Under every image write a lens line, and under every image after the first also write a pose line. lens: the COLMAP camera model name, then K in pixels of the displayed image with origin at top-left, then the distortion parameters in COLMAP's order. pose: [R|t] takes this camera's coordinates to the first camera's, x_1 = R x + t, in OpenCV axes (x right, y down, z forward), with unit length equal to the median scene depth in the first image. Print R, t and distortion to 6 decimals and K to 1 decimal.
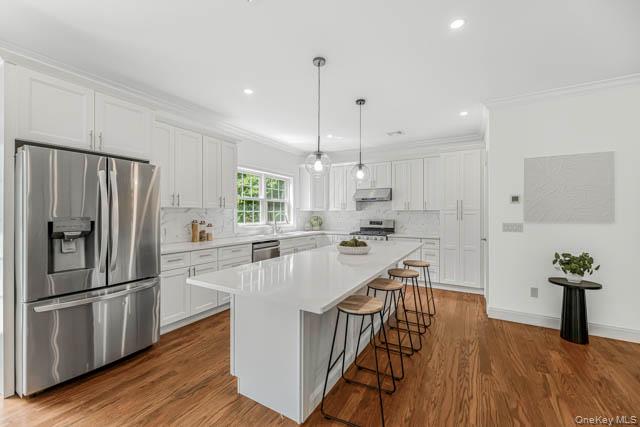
lens RADIAL K [[264.7, 0, 321.3], [0, 264.7, 217.0], [0, 0, 1]] dist [0.007505, -0.001739]
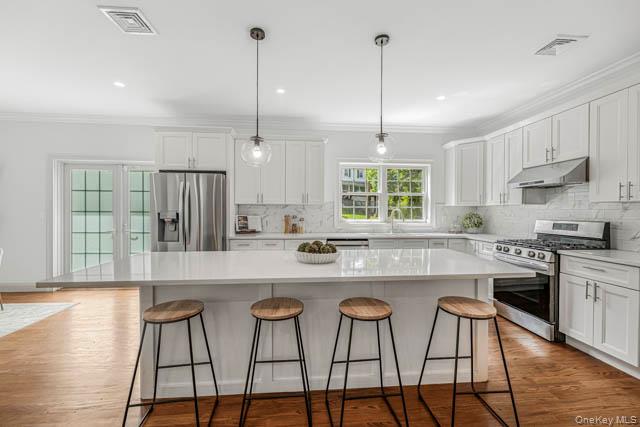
lens RADIAL K [[264.7, 0, 308.3], [0, 264.7, 218.2], [0, 0, 1]] dist [0.007505, -0.001739]
pose [[0.549432, 0.023982, -0.835194, 0.432757], [-0.013979, 0.999712, 0.019510, 0.002514], [0.835422, 0.000956, 0.549609, 0.328533]]
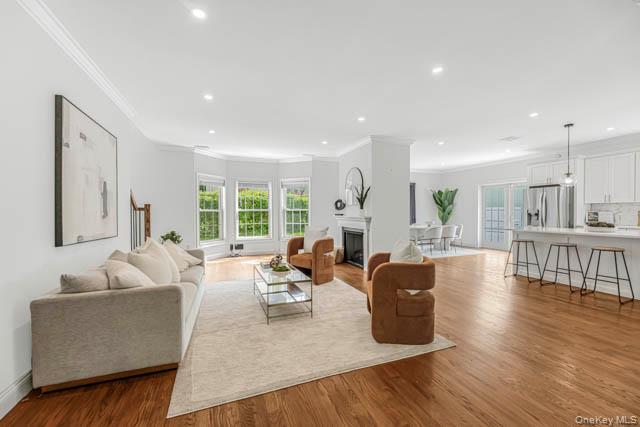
lens RADIAL K [[264.7, 0, 338.8], [0, 264.7, 213.1], [0, 0, 1]] dist [0.007505, -0.001739]
pose [[-0.580001, 0.006919, -0.814586, 1.249358], [-0.005262, 0.999911, 0.012240, 0.011554], [0.814599, 0.011386, -0.579913, 0.384459]]
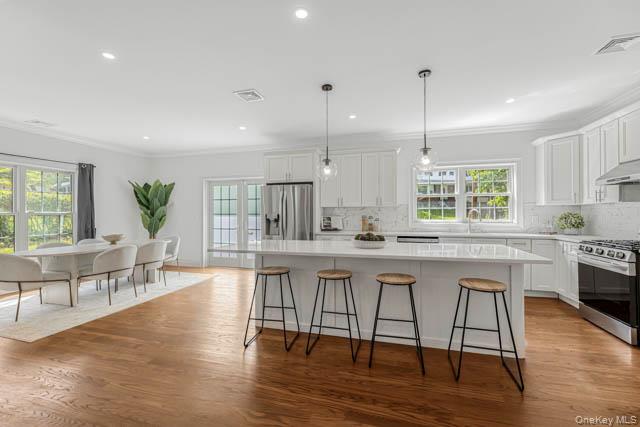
lens RADIAL K [[264.7, 0, 313.1], [0, 264.7, 210.9], [0, 0, 1]] dist [0.007505, -0.001739]
pose [[0.239620, -0.015156, -0.970748, 0.603522], [-0.008104, 0.999812, -0.017610, 0.010773], [0.970833, 0.012087, 0.239452, 0.318368]]
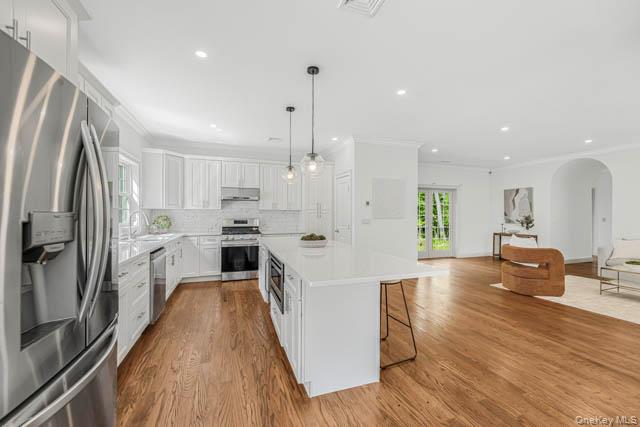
lens RADIAL K [[264.7, 0, 321.4], [0, 264.7, 214.7], [0, 0, 1]] dist [0.007505, -0.001739]
pose [[0.650544, 0.001469, 0.759467, -0.417912], [0.006661, 0.999949, -0.007640, 0.005666], [-0.759439, 0.010029, 0.650501, 0.141186]]
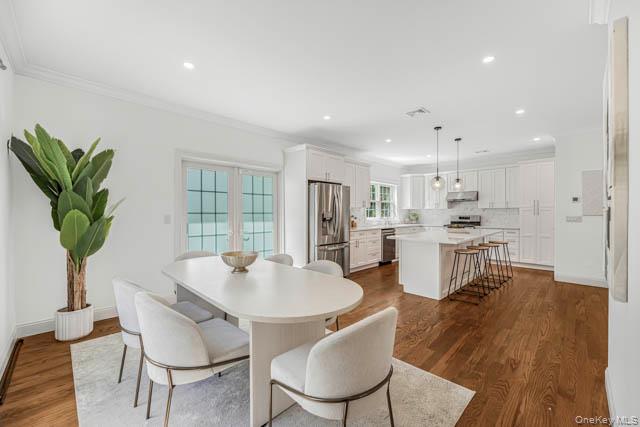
lens RADIAL K [[264.7, 0, 320.3], [0, 264.7, 215.2], [0, 0, 1]] dist [0.007505, -0.001739]
pose [[0.966678, -0.000701, -0.255993, -0.171686], [-0.000020, 0.999996, -0.002813, 0.015048], [0.255994, 0.002725, 0.966675, -0.527571]]
